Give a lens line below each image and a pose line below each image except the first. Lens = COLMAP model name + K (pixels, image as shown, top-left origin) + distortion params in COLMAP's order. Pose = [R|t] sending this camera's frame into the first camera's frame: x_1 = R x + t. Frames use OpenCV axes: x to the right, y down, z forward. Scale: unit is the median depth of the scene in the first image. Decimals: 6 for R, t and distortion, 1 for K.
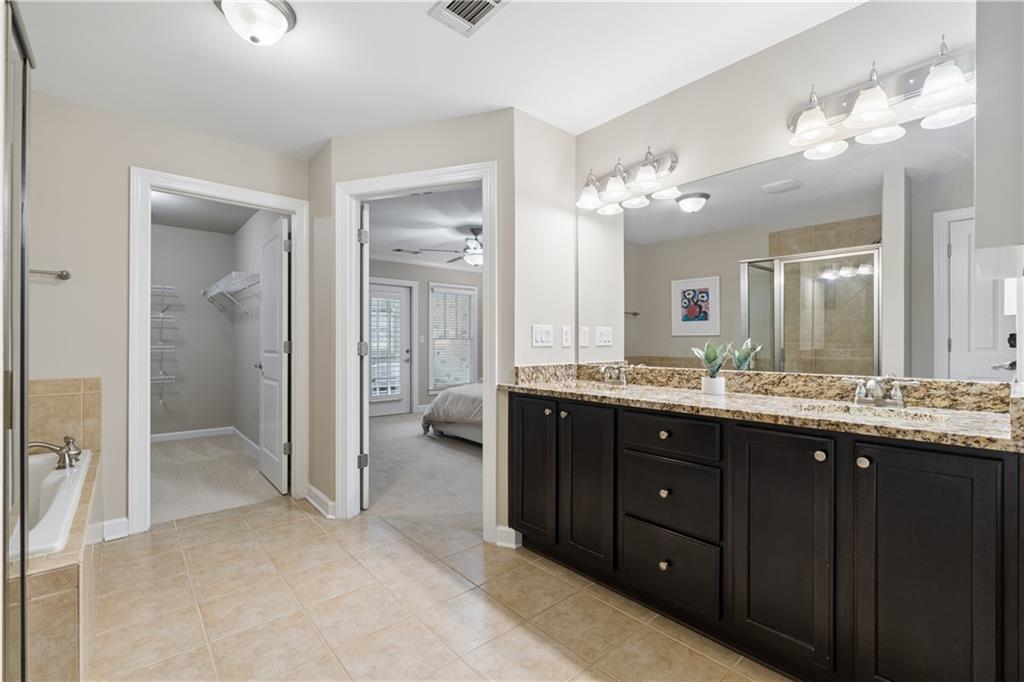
lens RADIAL K [[448.2, 0, 511.2], [0, 448.2, 341.7], [0, 0, 1]] dist [-0.006723, -0.000232]
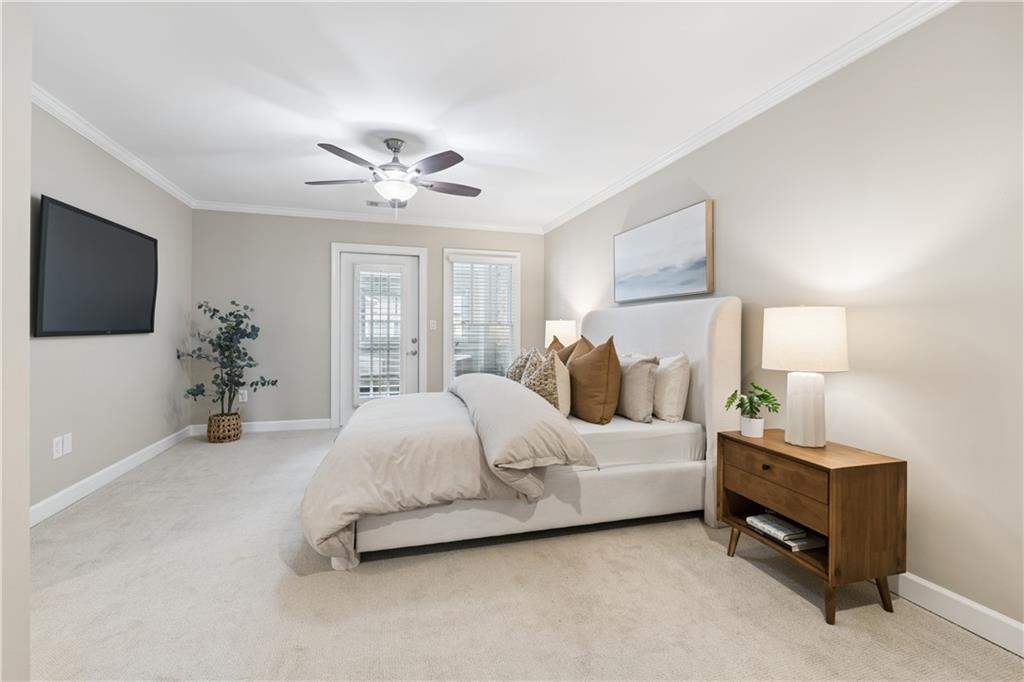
lens RADIAL K [[448.2, 0, 516.7], [0, 448.2, 333.8], [0, 0, 1]] dist [-0.006723, -0.000232]
pose [[0.916930, 0.006465, -0.398995, 0.252122], [-0.004416, 0.999972, 0.006054, 0.004440], [0.399023, -0.003789, 0.916933, 0.406552]]
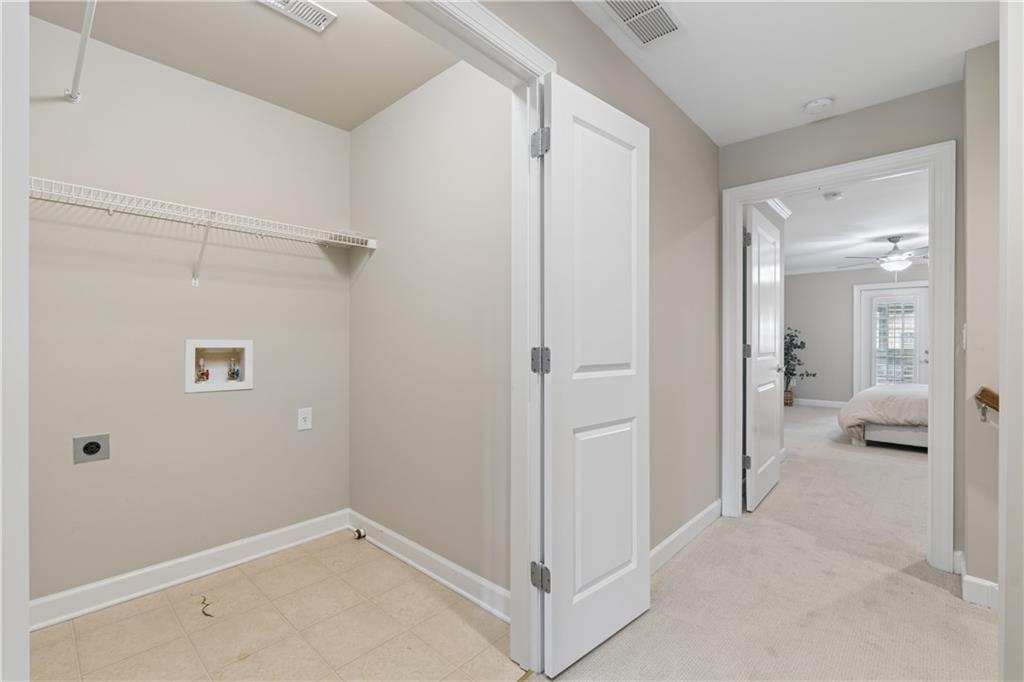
lens RADIAL K [[448.2, 0, 510.3], [0, 448.2, 344.6], [0, 0, 1]] dist [-0.006723, -0.000232]
pose [[0.110952, 0.008487, -0.993790, 0.697786], [0.000186, 0.999963, 0.008560, -0.003940], [0.993826, -0.001134, 0.110946, -0.020766]]
